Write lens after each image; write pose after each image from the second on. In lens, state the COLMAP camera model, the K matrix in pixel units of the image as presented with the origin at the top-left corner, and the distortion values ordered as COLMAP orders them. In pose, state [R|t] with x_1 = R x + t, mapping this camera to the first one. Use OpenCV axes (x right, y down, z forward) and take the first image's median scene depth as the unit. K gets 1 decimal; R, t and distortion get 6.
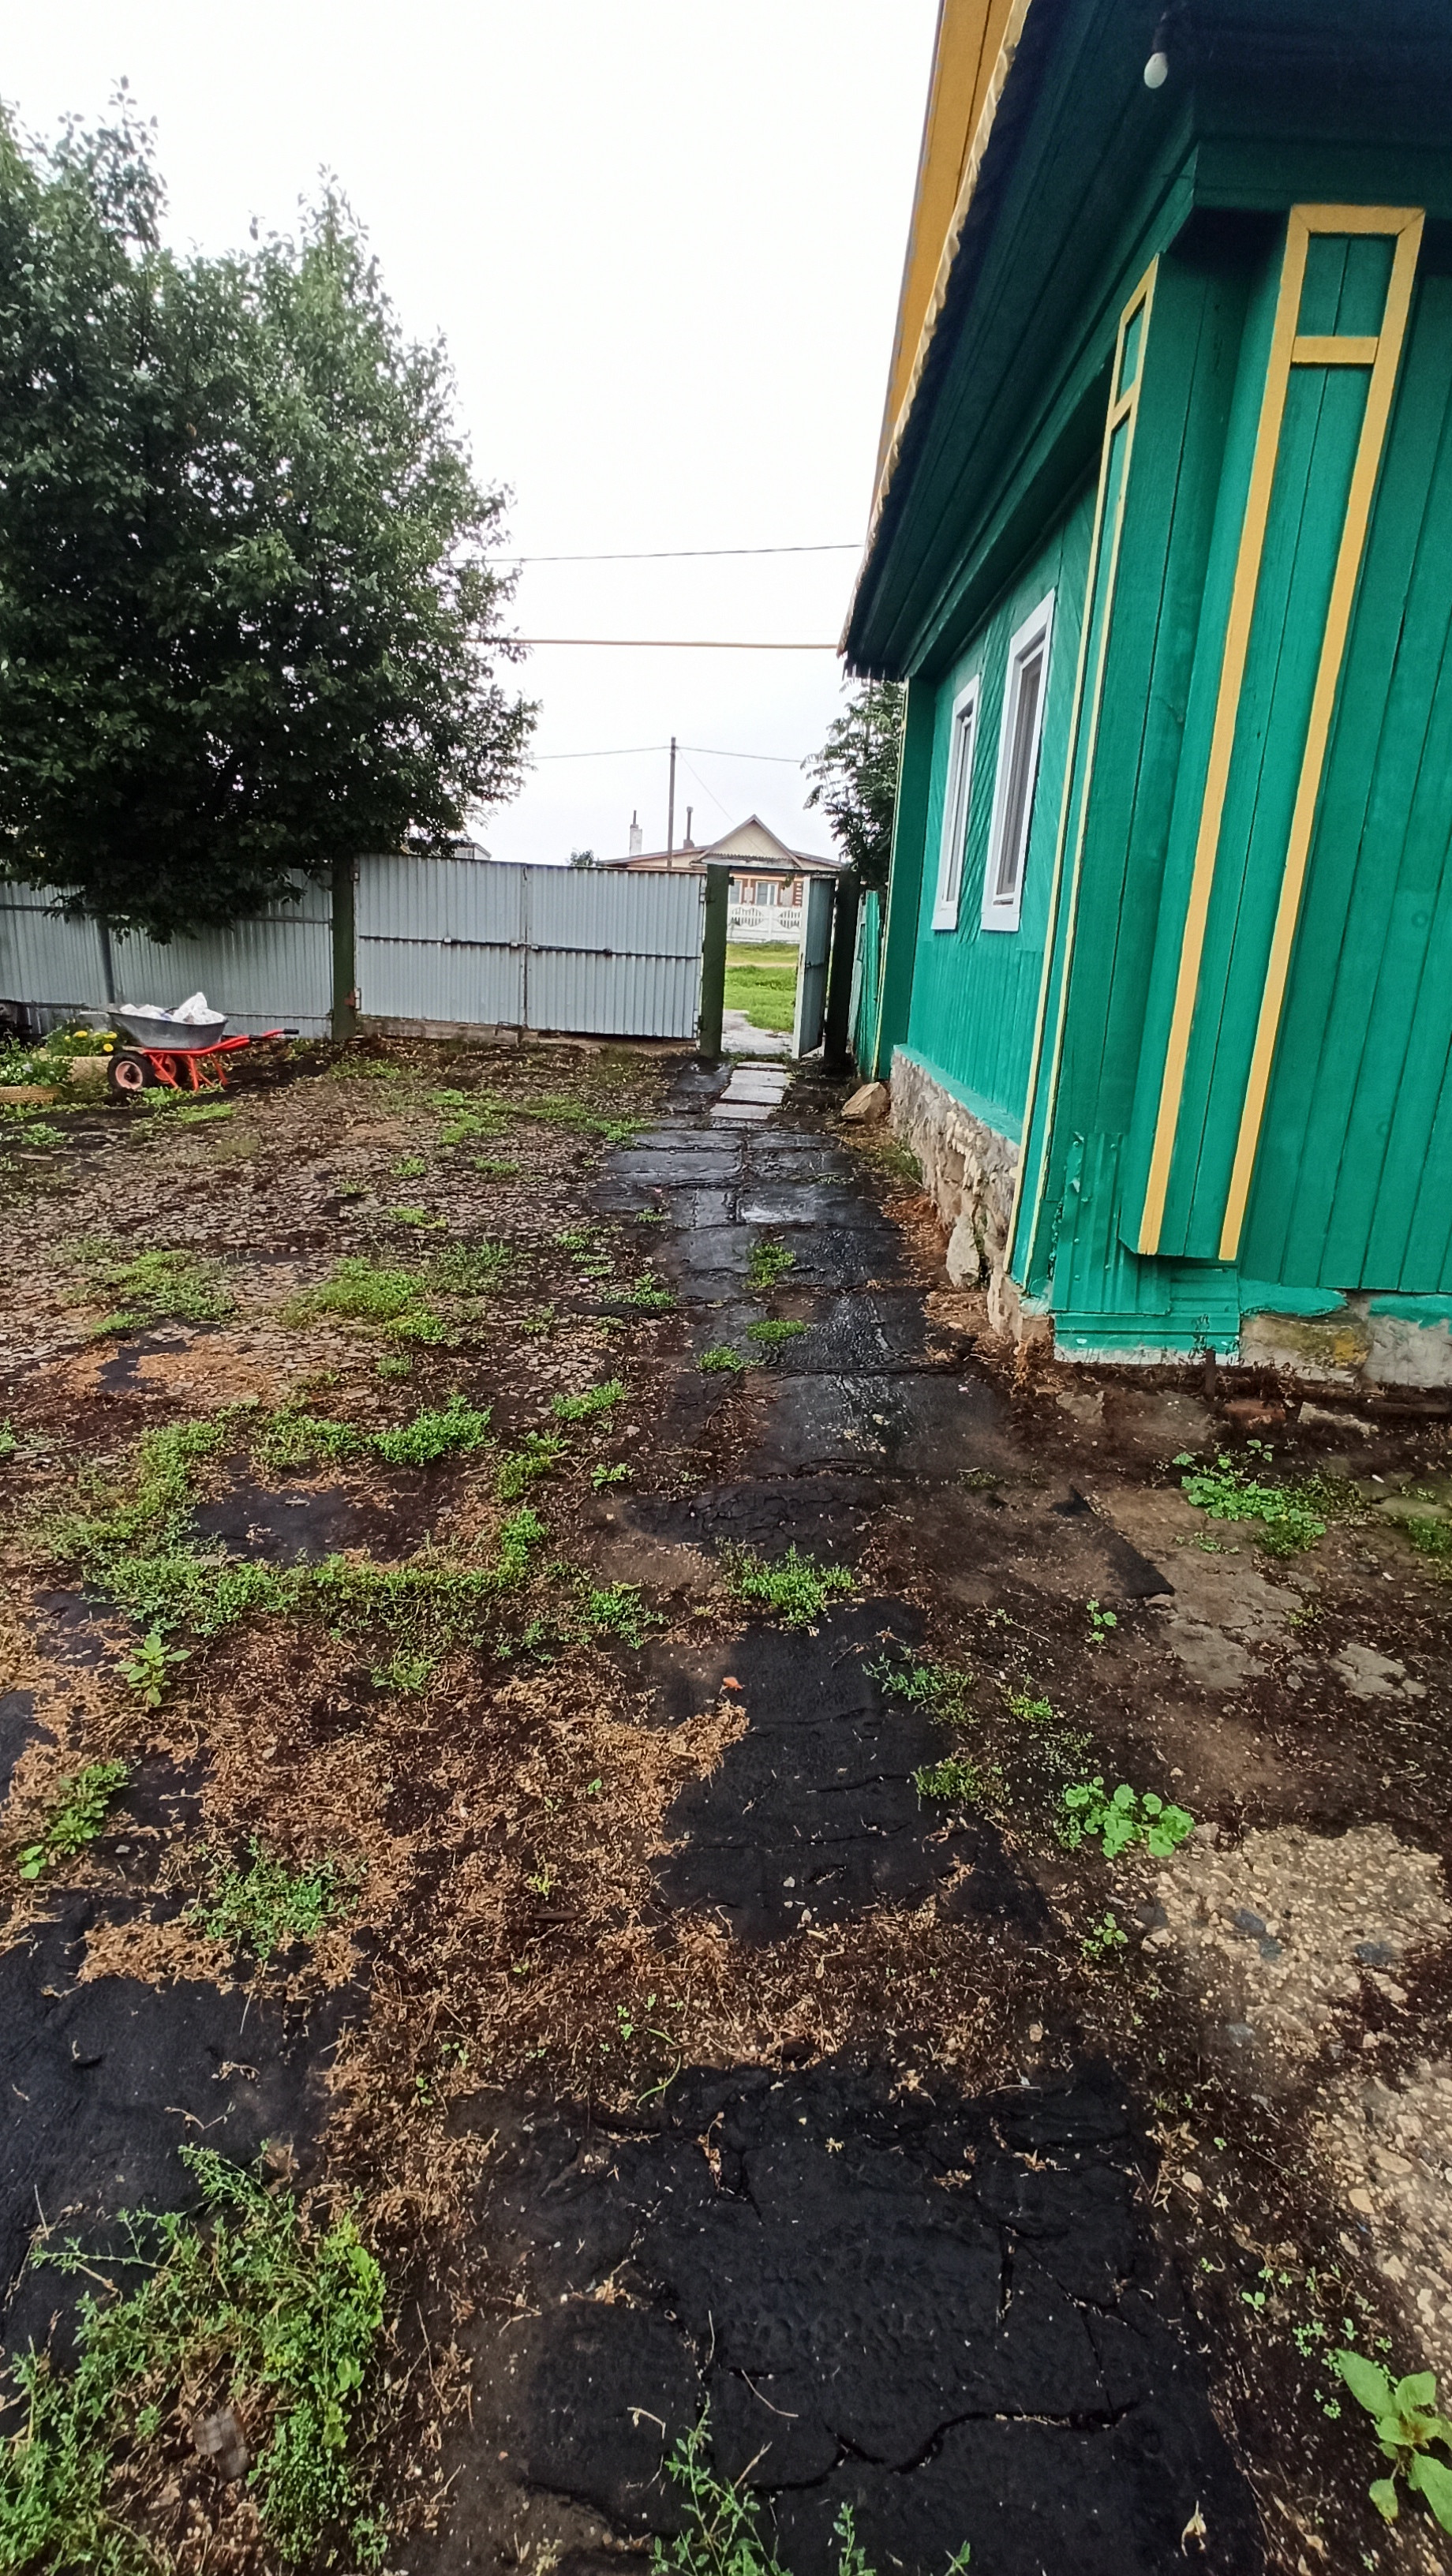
lens RADIAL K [[1161.9, 0, 726.0], [0, 1161.9, 1288.0], [0, 0, 1]] dist [-0.078148, 0.051453]
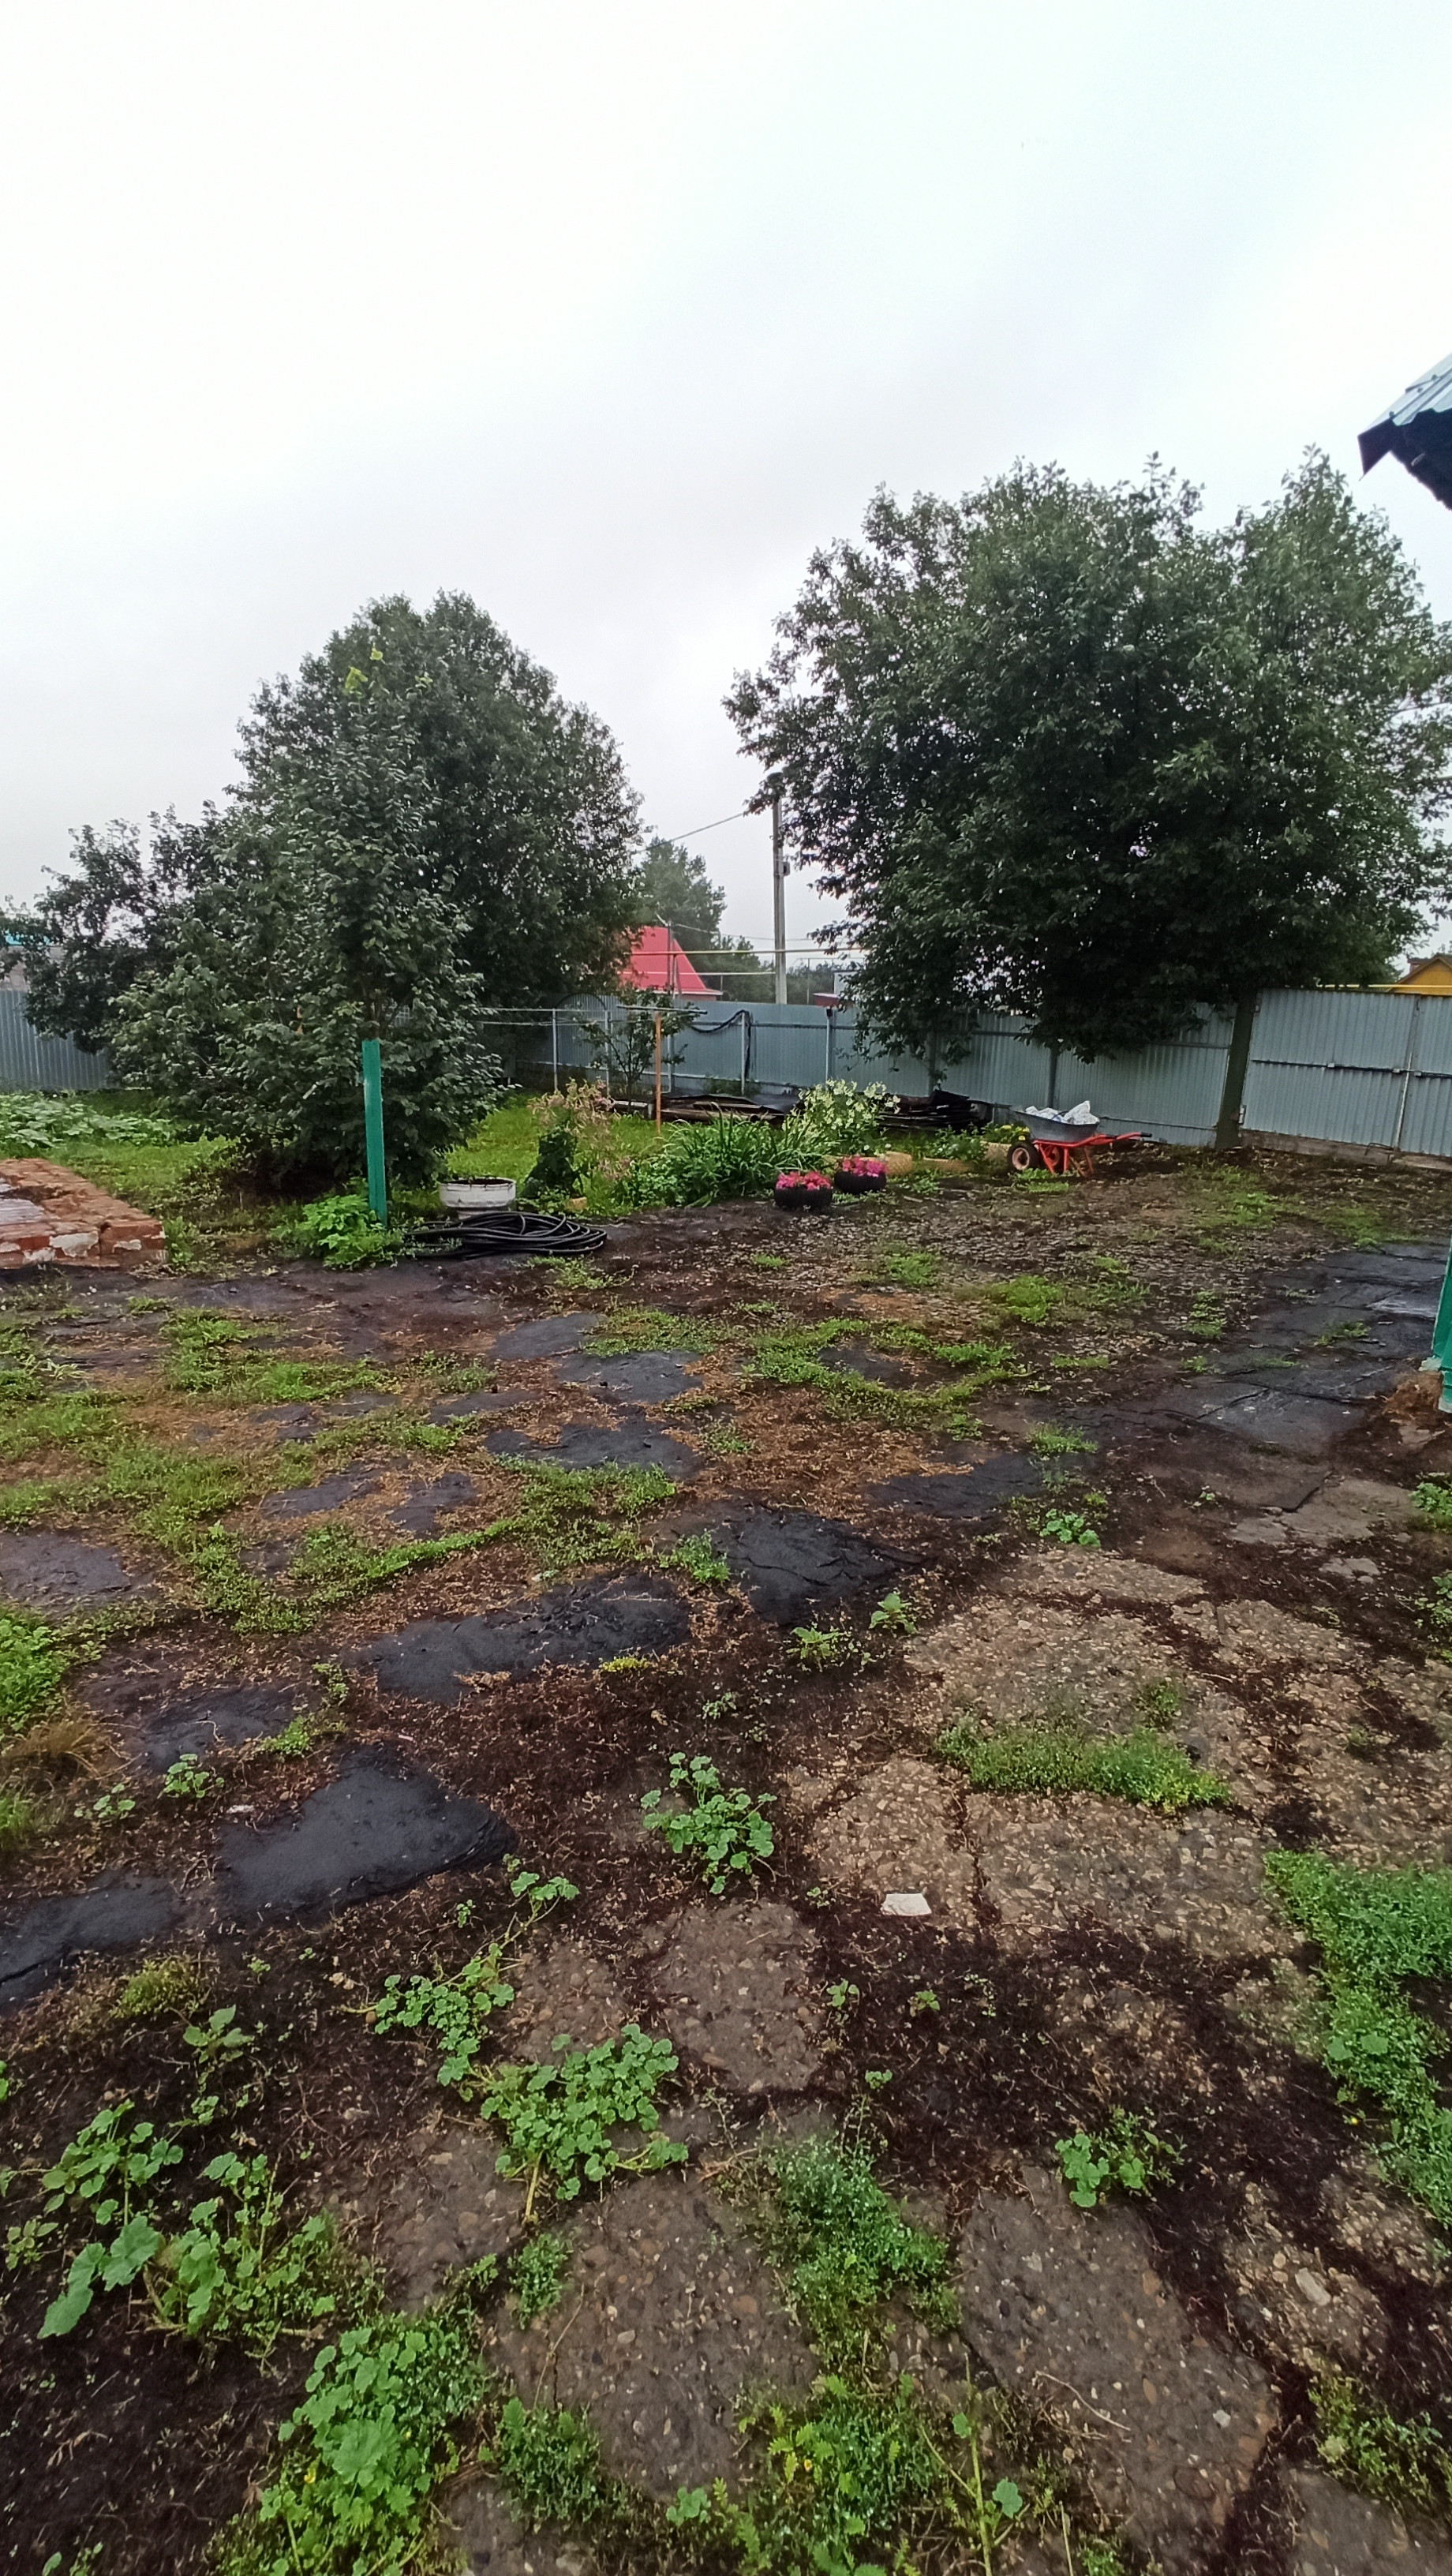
lens RADIAL K [[1161.9, 0, 726.0], [0, 1161.9, 1288.0], [0, 0, 1]] dist [-0.078148, 0.051453]
pose [[0.672188, 0.145460, -0.725951, 0.232220], [-0.217652, 0.976008, -0.005969, 0.040055], [0.707666, 0.162017, 0.687720, -0.132175]]
